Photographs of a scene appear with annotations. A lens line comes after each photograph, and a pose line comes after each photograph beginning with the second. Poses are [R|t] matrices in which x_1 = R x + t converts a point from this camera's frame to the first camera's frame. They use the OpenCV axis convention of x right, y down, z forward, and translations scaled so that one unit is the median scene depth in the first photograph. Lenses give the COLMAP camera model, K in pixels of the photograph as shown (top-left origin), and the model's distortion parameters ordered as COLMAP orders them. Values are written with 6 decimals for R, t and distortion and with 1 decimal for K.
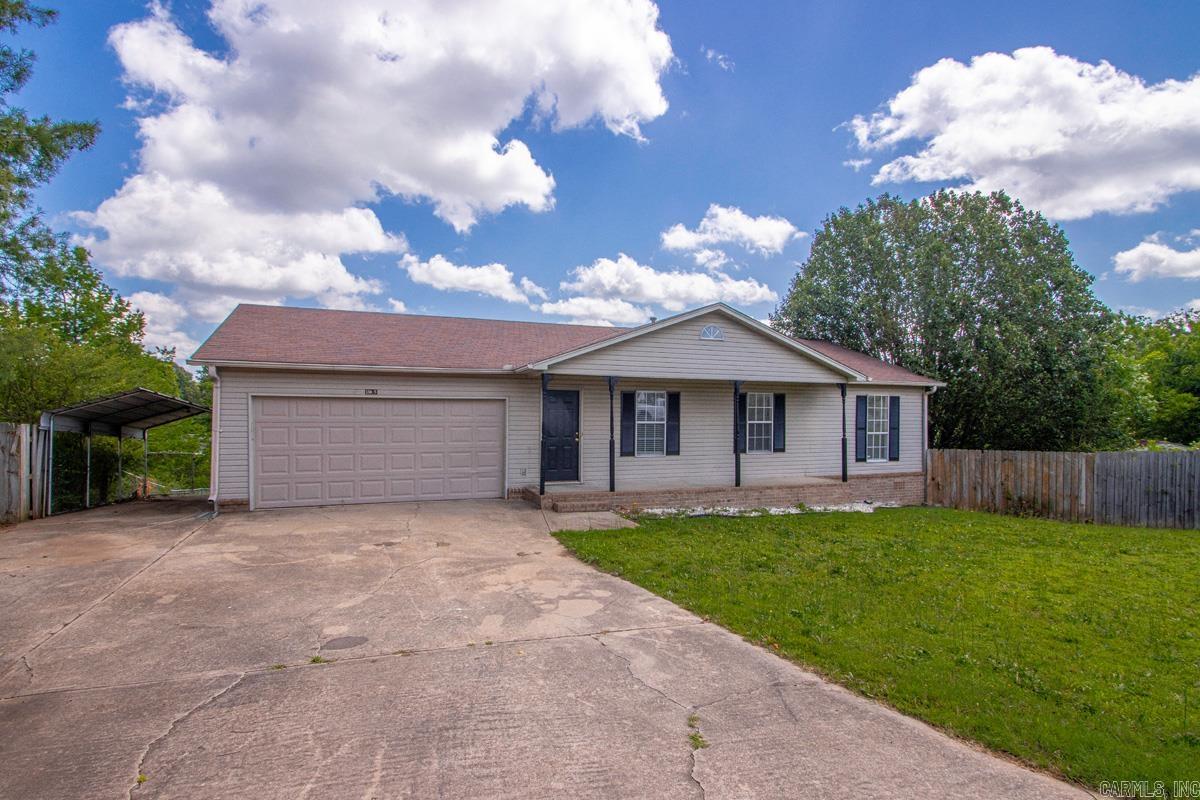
lens RADIAL K [[540.4, 0, 594.7], [0, 540.4, 403.5], [0, 0, 1]] dist [0.002315, -0.009602]
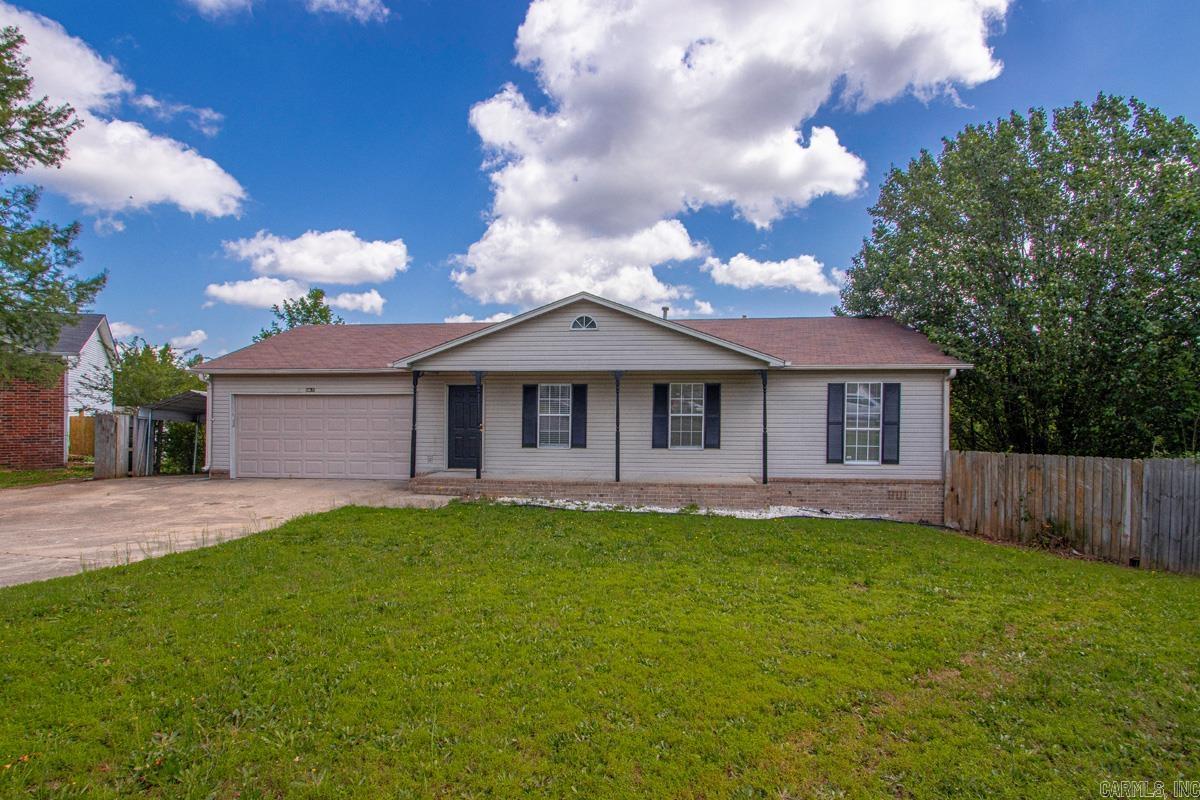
lens RADIAL K [[568.3, 0, 600.0], [0, 568.3, 400.0], [0, 0, 1]] dist [-0.000191, -0.013918]
pose [[0.905819, -0.011426, -0.423511, 0.593938], [0.011998, 0.999927, -0.001314, 0.008749], [0.423496, -0.003891, 0.905890, 0.067685]]
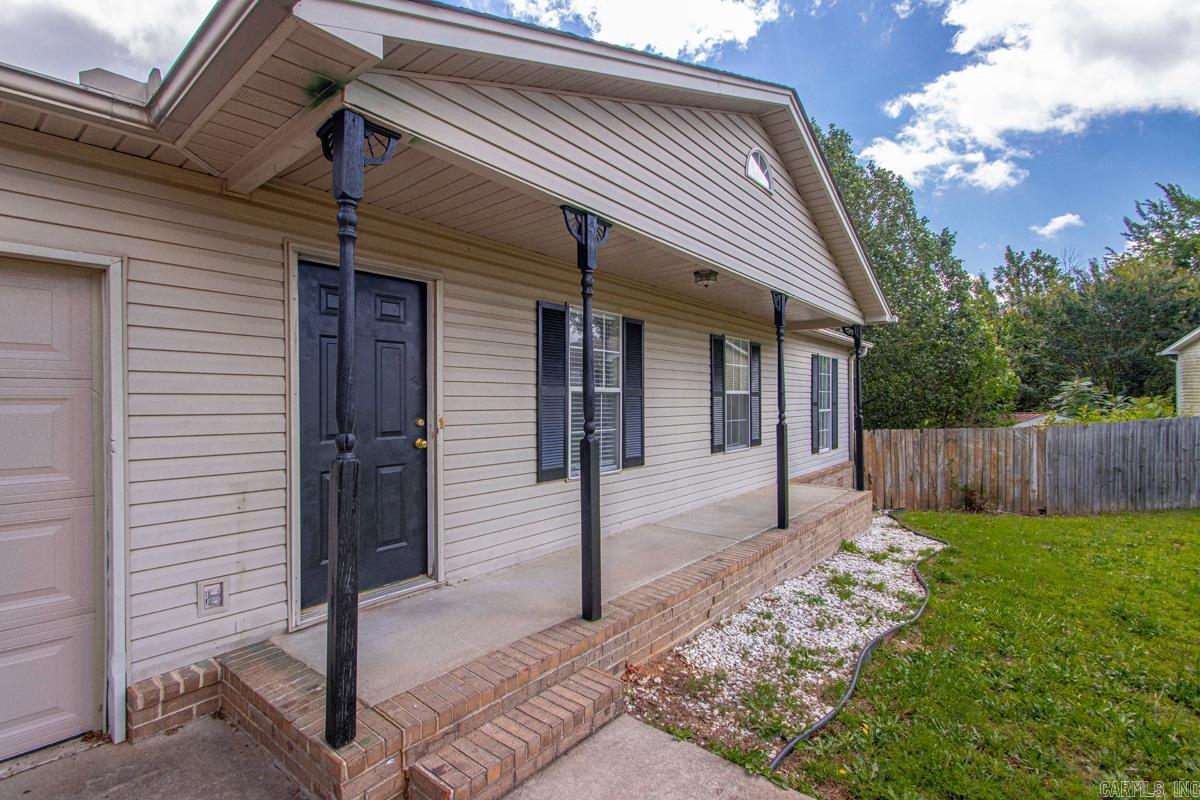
lens RADIAL K [[540.4, 0, 594.7], [0, 540.4, 403.5], [0, 0, 1]] dist [0.002315, -0.009602]
pose [[0.863601, -0.013511, 0.503994, -0.090631], [0.003535, 0.999779, 0.020744, 0.034333], [-0.504163, -0.016133, 0.863458, 0.616305]]
